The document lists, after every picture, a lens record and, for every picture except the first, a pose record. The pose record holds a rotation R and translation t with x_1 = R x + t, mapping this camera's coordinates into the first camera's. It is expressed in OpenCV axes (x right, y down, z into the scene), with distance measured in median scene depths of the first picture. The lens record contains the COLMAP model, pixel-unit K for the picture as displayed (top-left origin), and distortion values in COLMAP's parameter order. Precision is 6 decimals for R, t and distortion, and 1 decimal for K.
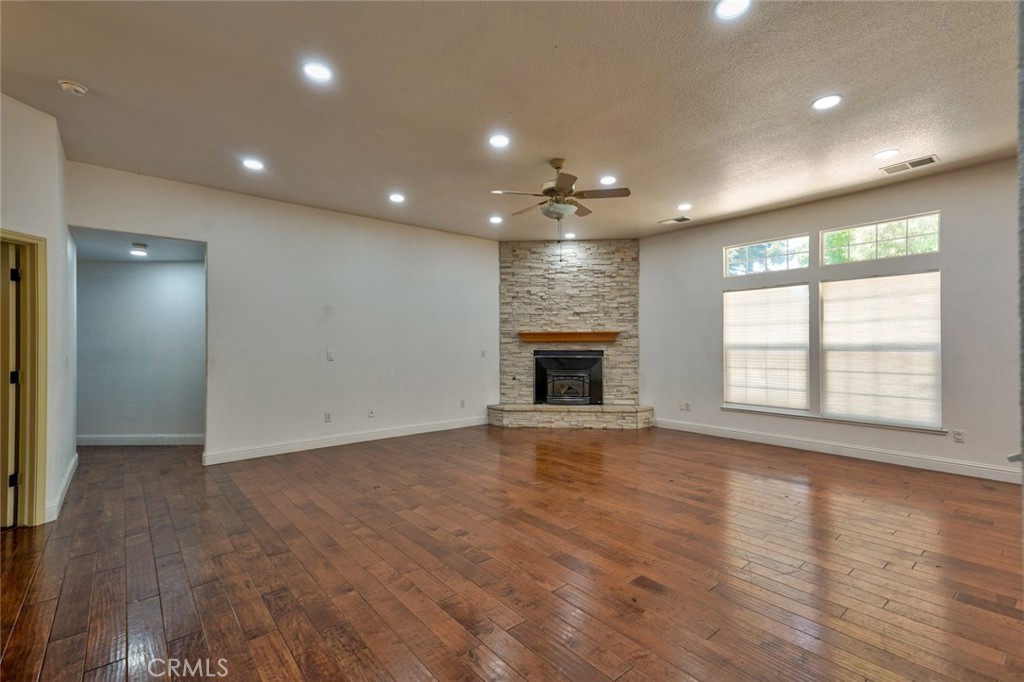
lens RADIAL K [[458.0, 0, 510.5], [0, 458.0, 339.9], [0, 0, 1]] dist [0.030783, -0.000410]
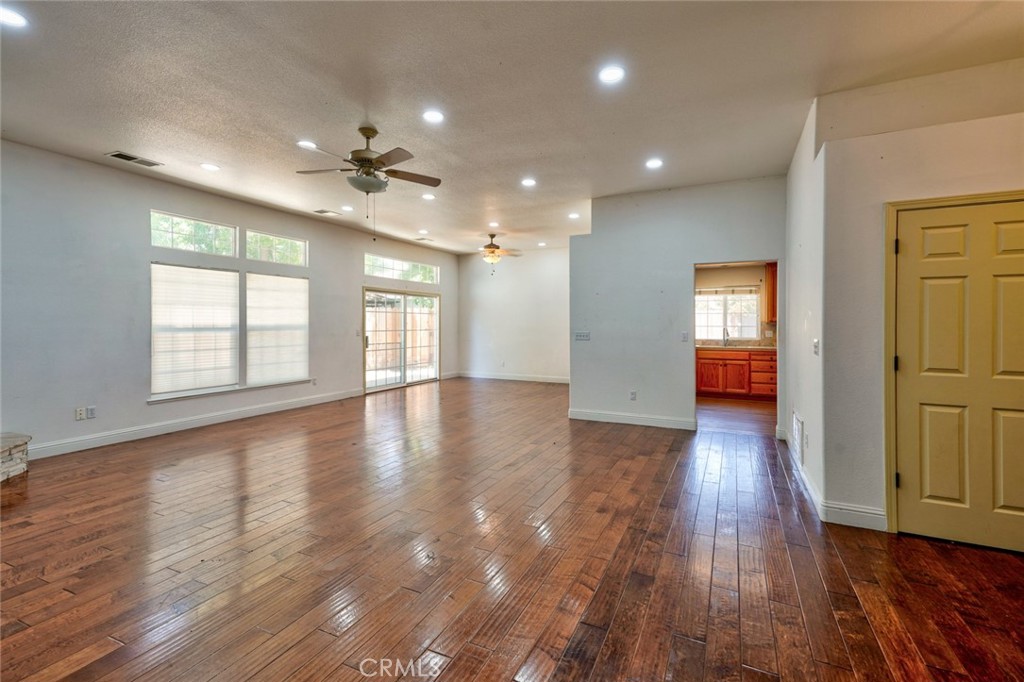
lens RADIAL K [[458.0, 0, 511.3], [0, 458.0, 333.8], [0, 0, 1]] dist [0.030783, -0.000410]
pose [[-0.410018, -0.010754, 0.912014, -0.666767], [-0.000916, 0.999935, 0.011379, 0.016315], [-0.912077, 0.003830, -0.410001, 0.861859]]
